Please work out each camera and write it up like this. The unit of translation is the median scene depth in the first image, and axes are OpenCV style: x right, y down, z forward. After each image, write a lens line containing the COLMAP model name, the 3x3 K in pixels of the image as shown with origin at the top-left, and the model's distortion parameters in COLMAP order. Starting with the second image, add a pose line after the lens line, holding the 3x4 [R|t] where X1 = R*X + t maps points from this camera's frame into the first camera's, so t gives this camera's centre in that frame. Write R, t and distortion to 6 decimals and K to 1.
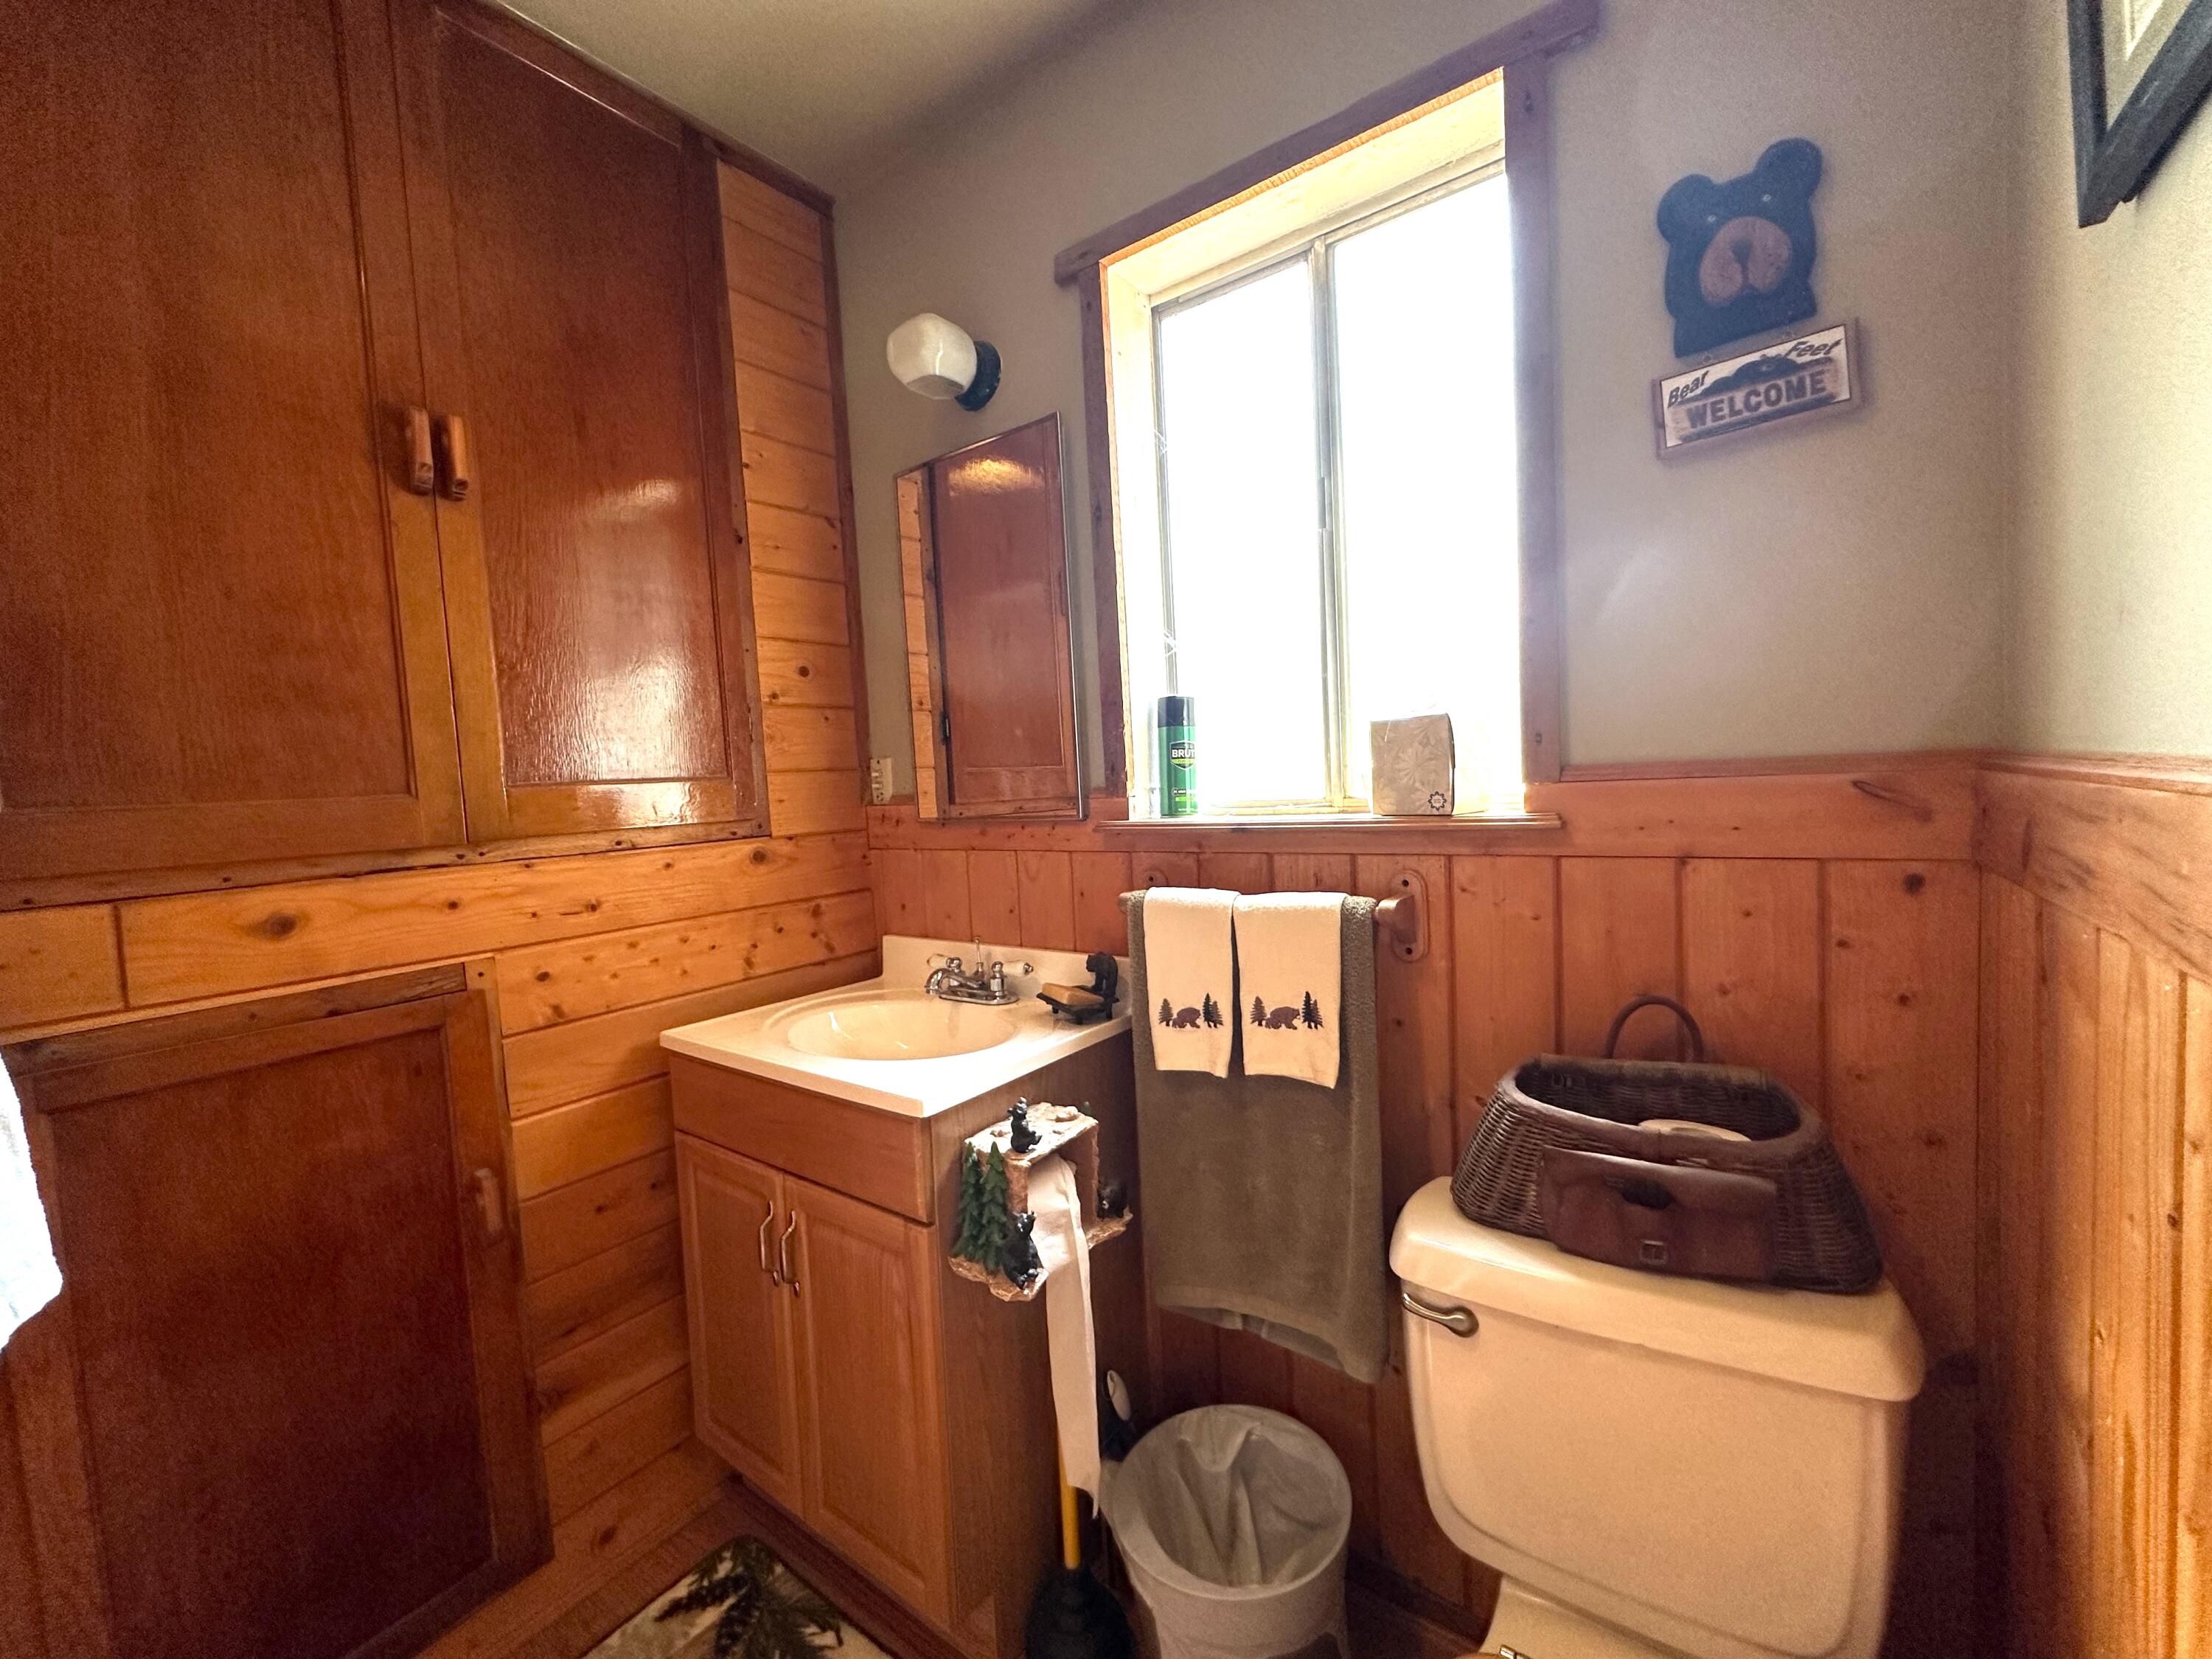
lens RADIAL K [[881.0, 0, 1109.8], [0, 881.0, 825.4], [0, 0, 1]] dist [-0.003229, 0.000333]
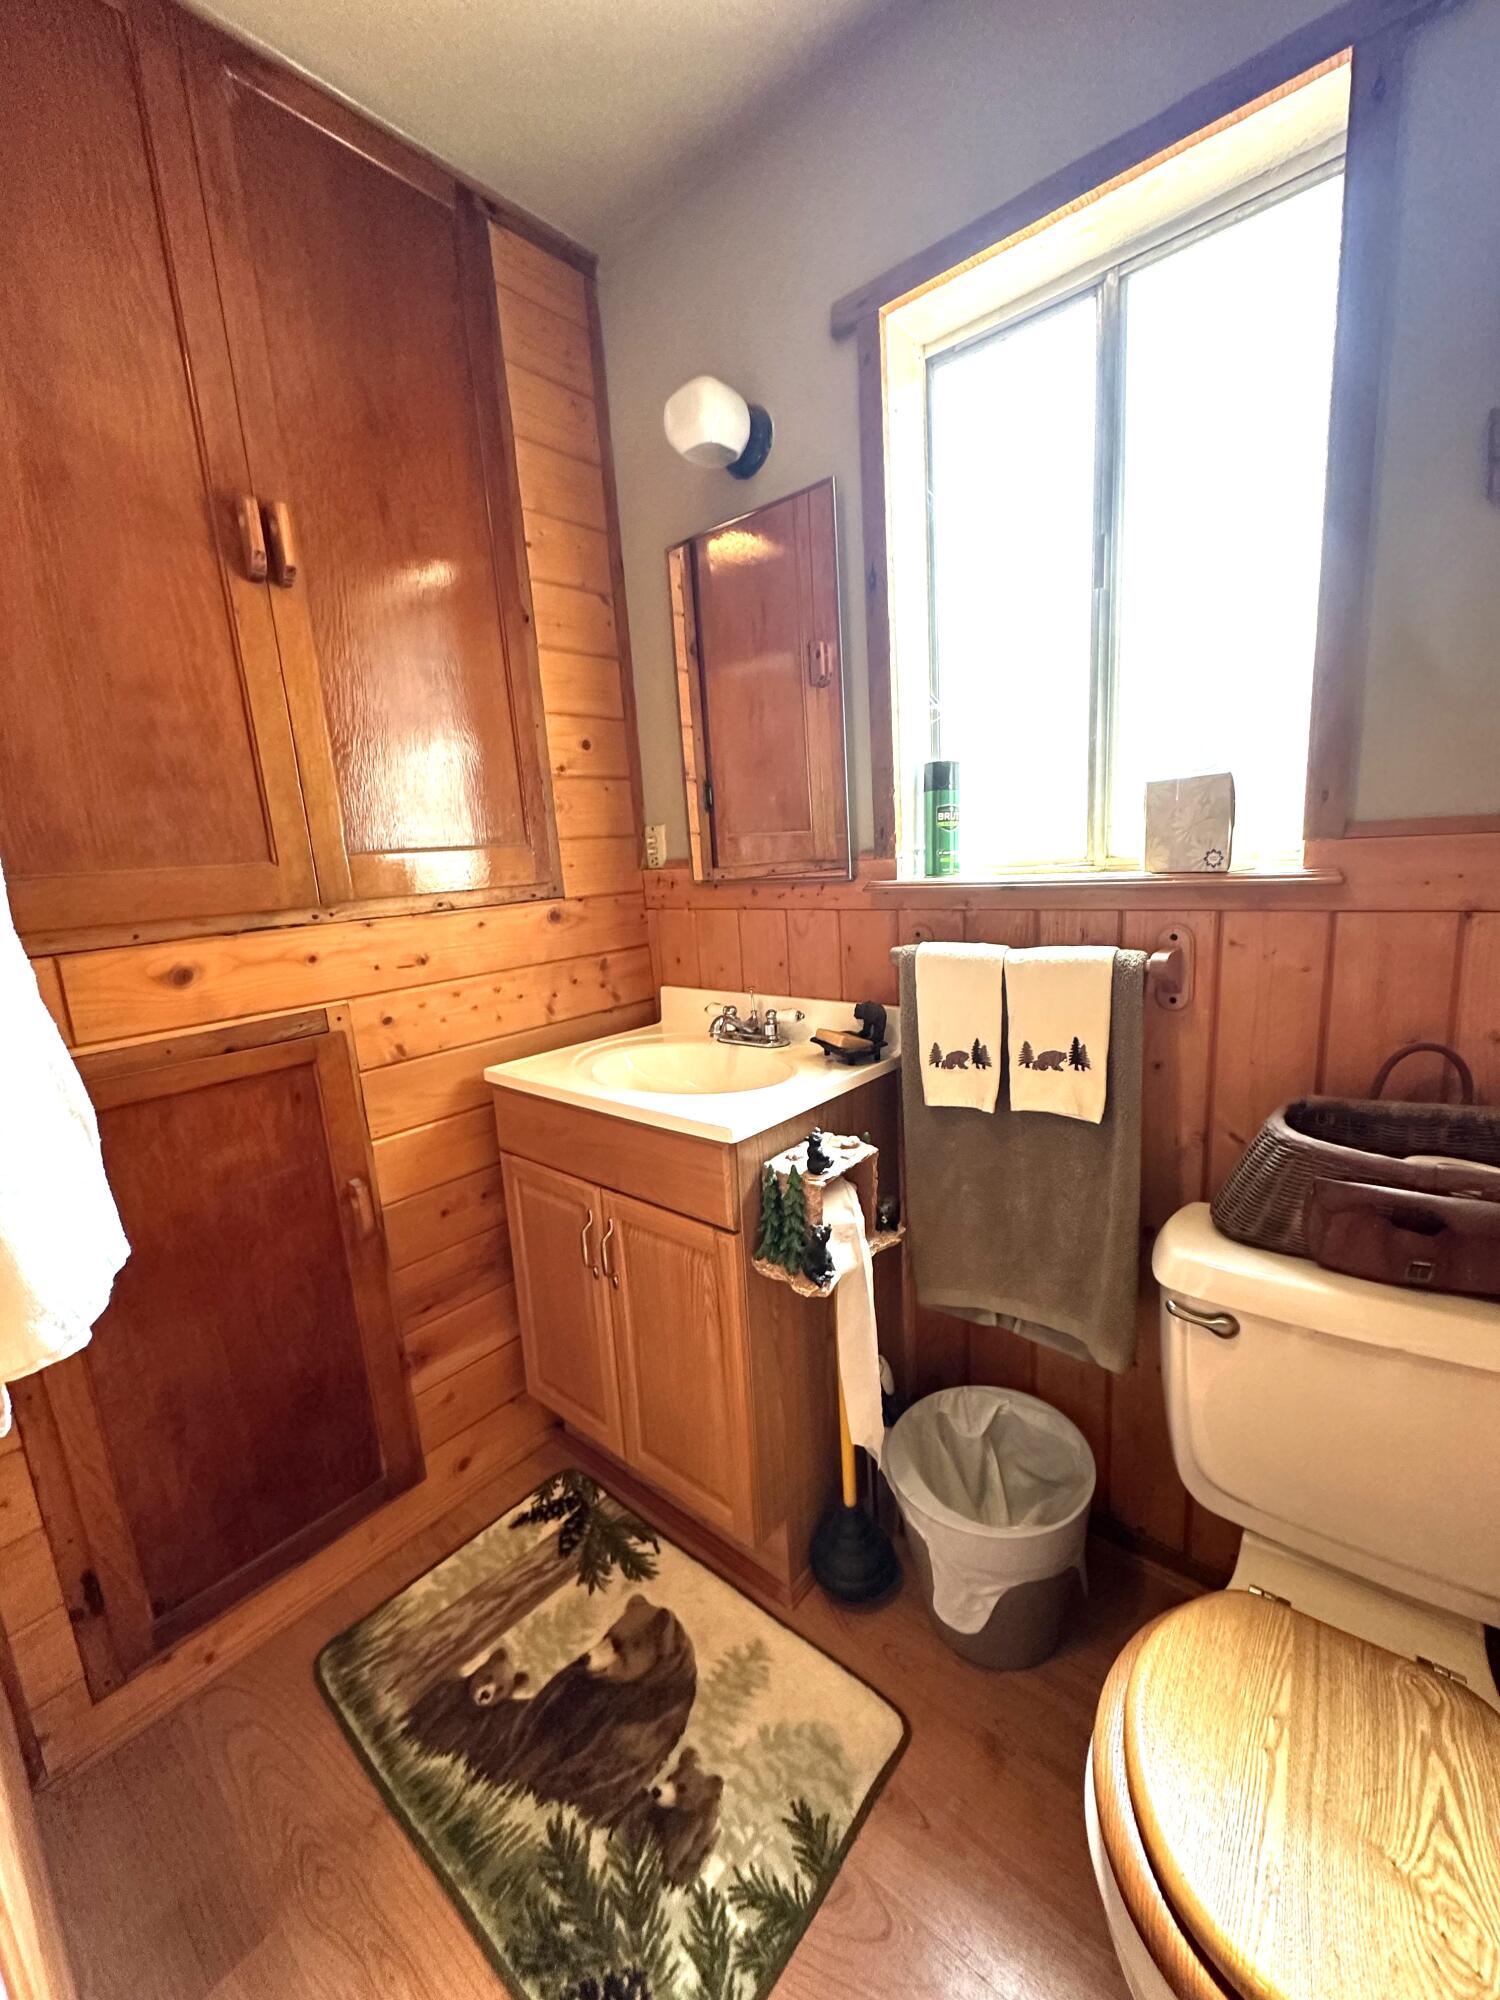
lens RADIAL K [[796.5, 0, 755.8], [0, 796.5, 997.6], [0, 0, 1]] dist [-0.003229, 0.000333]
pose [[0.997489, 0.003006, -0.070765, -0.095960], [0.006586, 0.990834, 0.134922, 0.004362], [0.070521, -0.135049, 0.988326, 0.003793]]
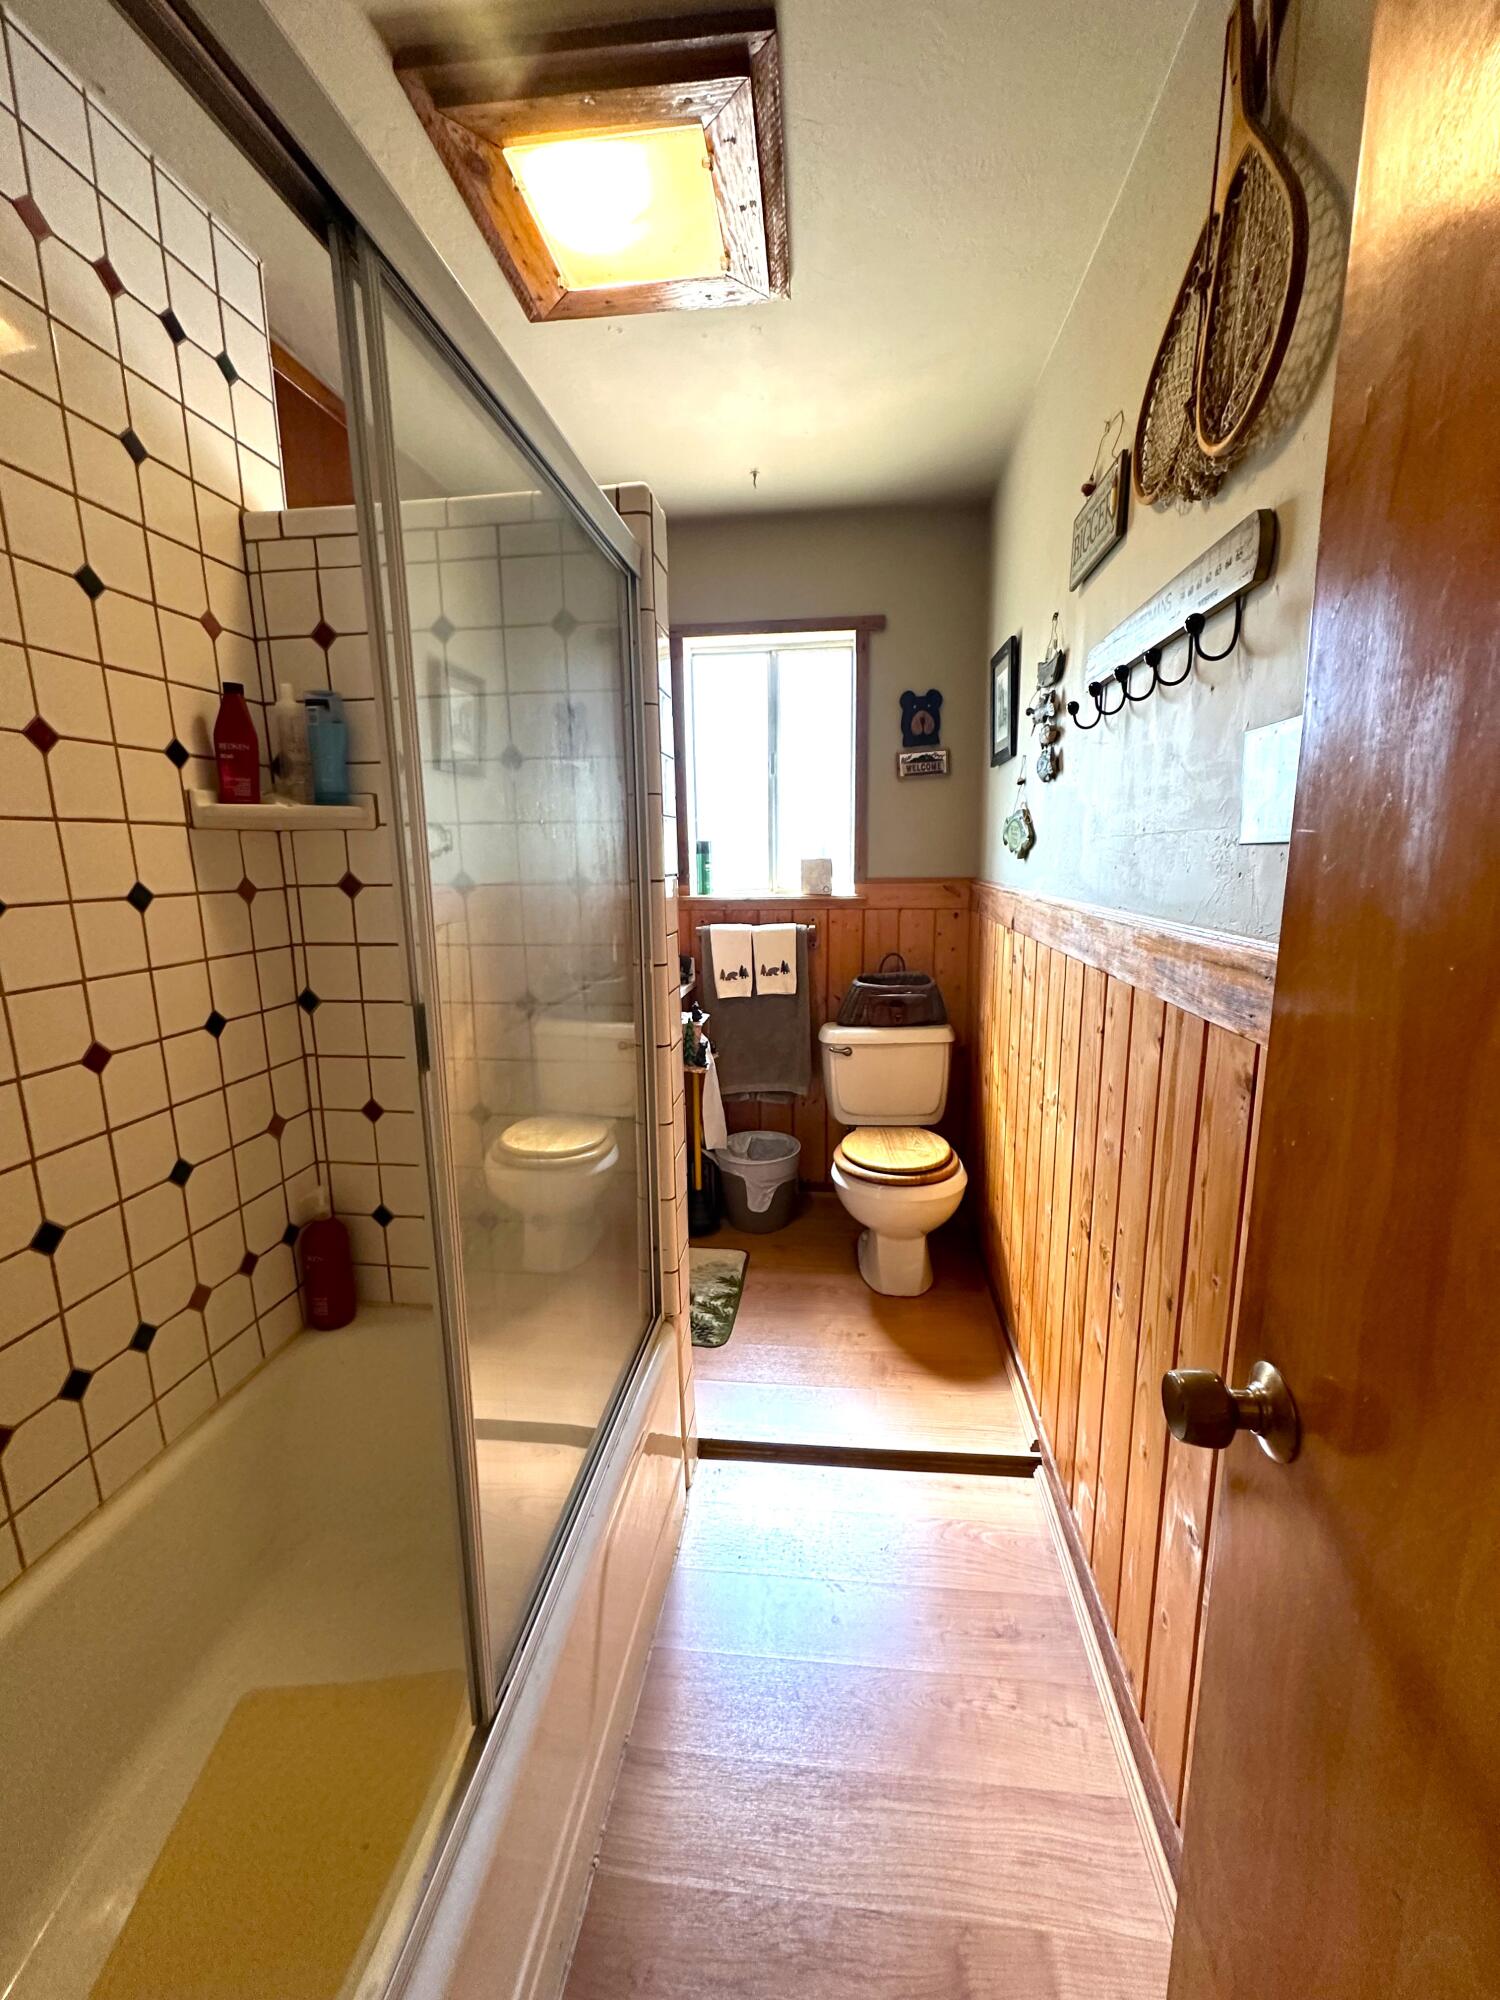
lens RADIAL K [[796.5, 0, 749.7], [0, 796.5, 1002.7], [0, 0, 1]] dist [-0.003229, 0.000333]
pose [[0.870630, -0.051064, 0.489280, -1.007461], [-0.003174, 0.993994, 0.109386, 0.049013], [-0.491928, -0.096787, 0.865240, -1.011385]]
